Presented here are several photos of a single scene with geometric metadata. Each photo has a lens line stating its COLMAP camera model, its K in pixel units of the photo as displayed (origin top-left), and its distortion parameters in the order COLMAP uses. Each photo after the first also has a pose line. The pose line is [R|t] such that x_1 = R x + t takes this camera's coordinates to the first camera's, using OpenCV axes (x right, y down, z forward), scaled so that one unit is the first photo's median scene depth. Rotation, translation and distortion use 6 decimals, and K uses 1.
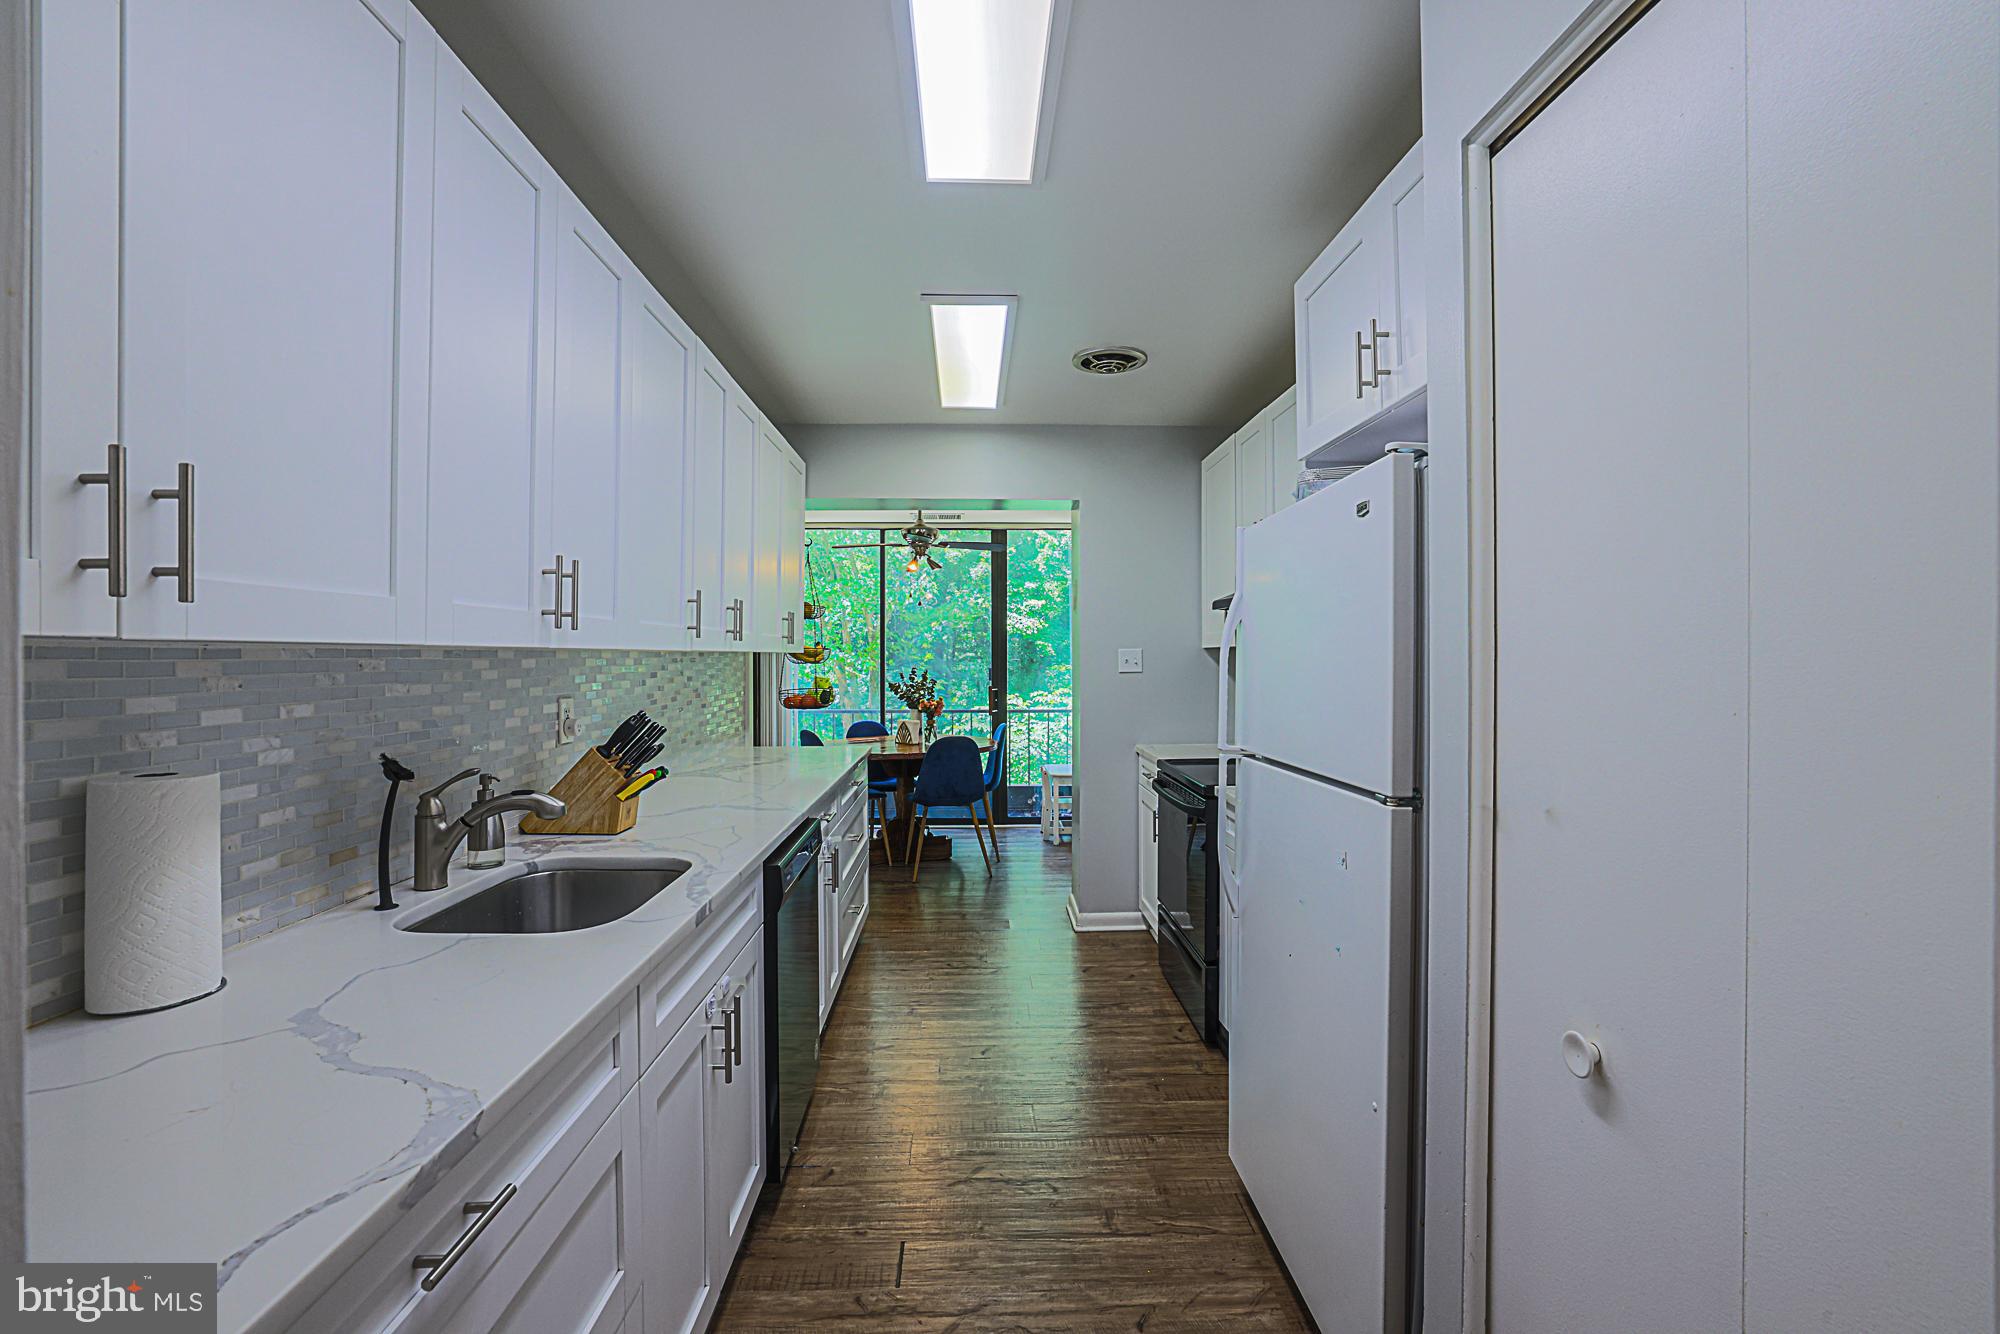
lens RADIAL K [[898.5, 0, 999.5], [0, 898.5, 663.4], [0, 0, 1]] dist [0.001611, 0.001381]
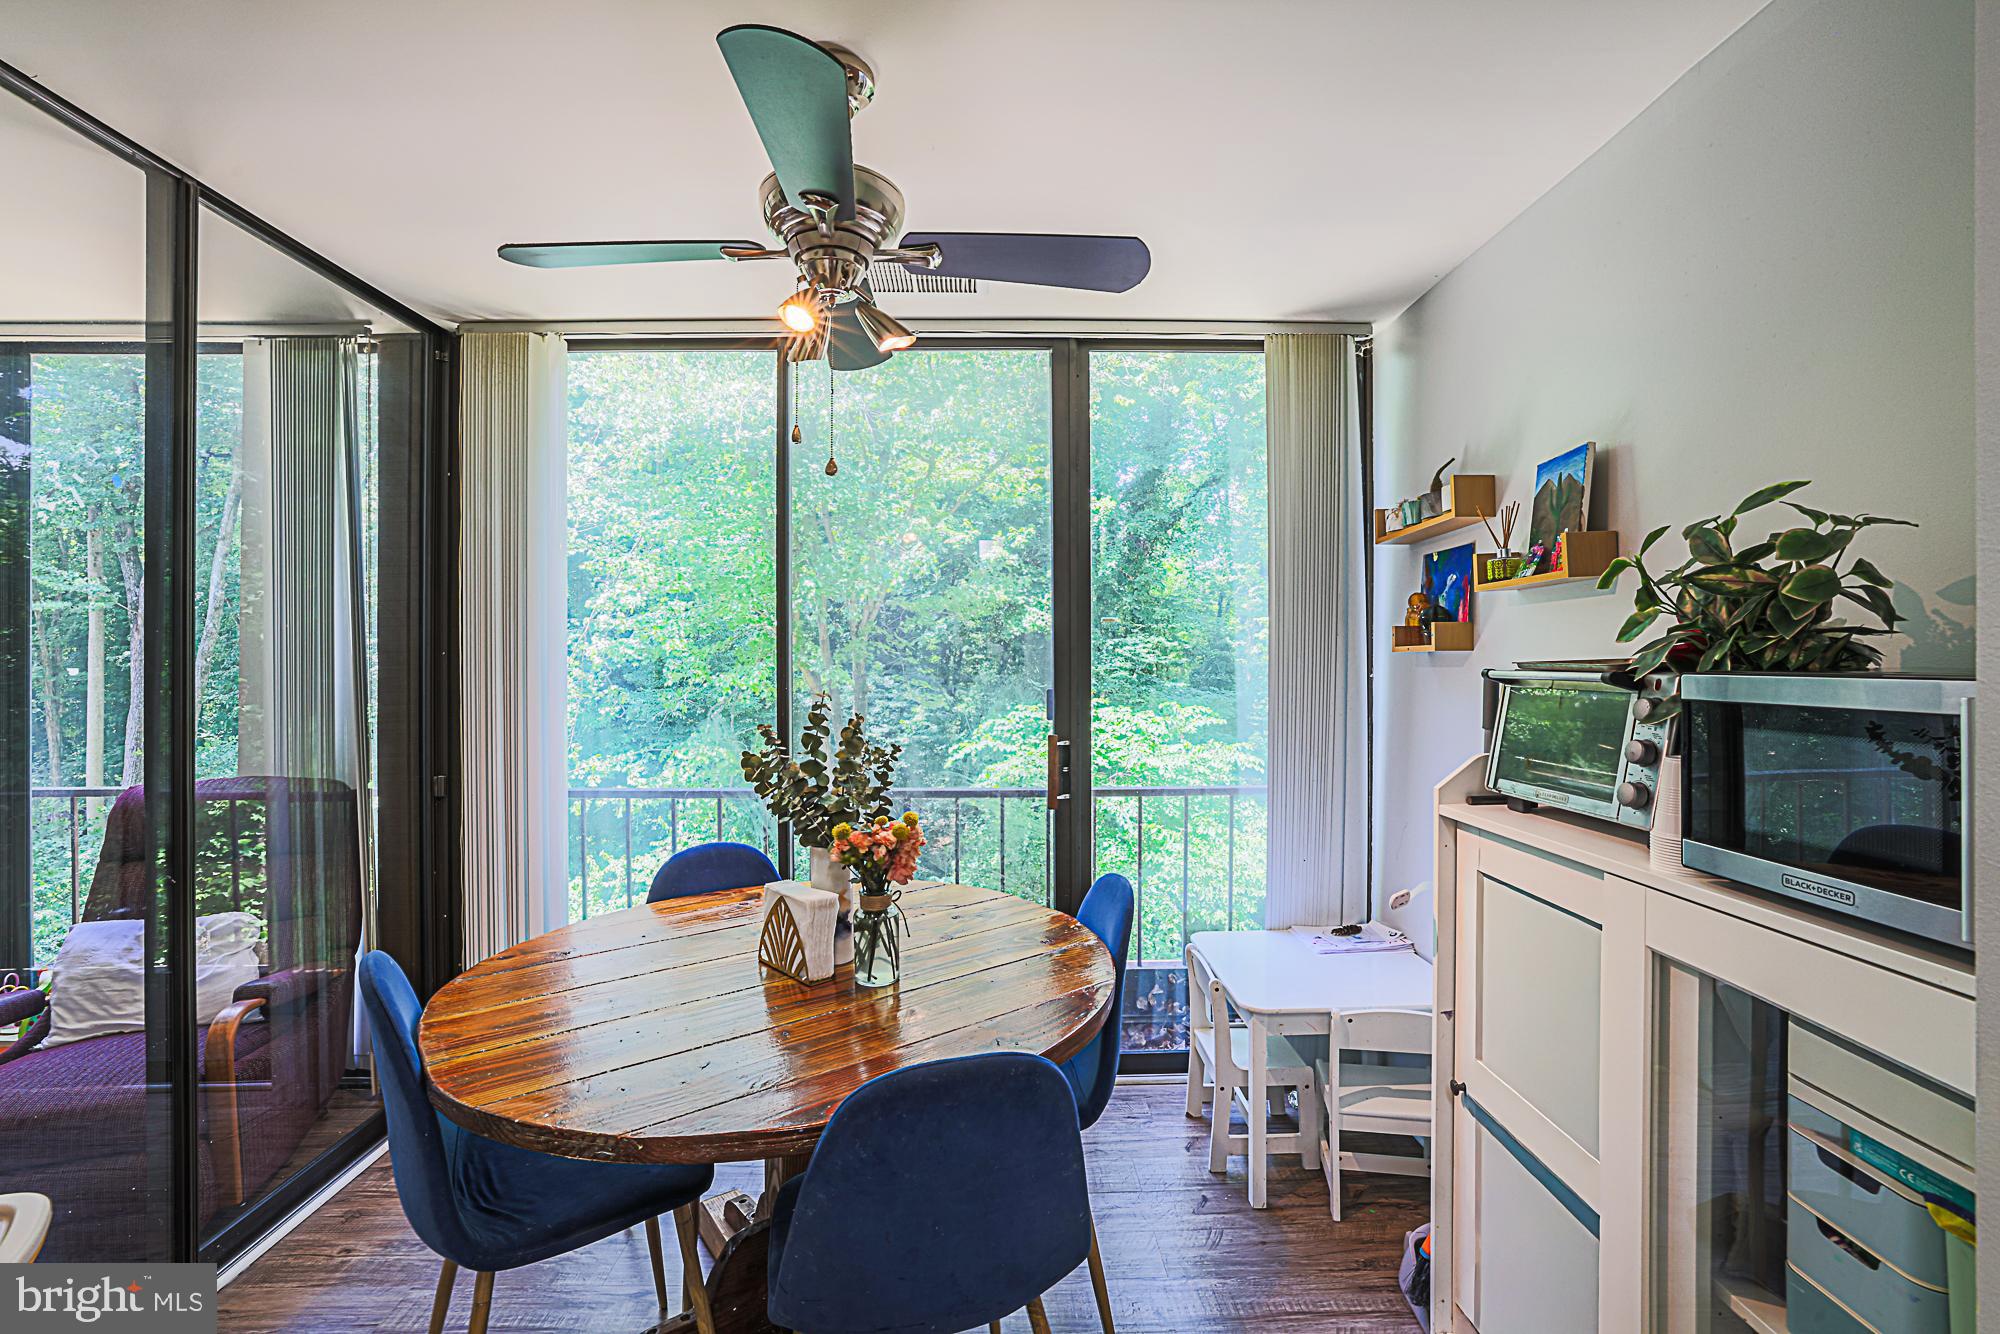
lens RADIAL K [[898.5, 0, 1002.1], [0, 898.5, 662.8], [0, 0, 1]] dist [0.001611, 0.001381]
pose [[0.999860, 0.003559, -0.016341, -0.032053], [-0.003480, 0.999982, 0.004876, -0.011651], [0.016358, -0.004818, 0.999855, 0.716962]]
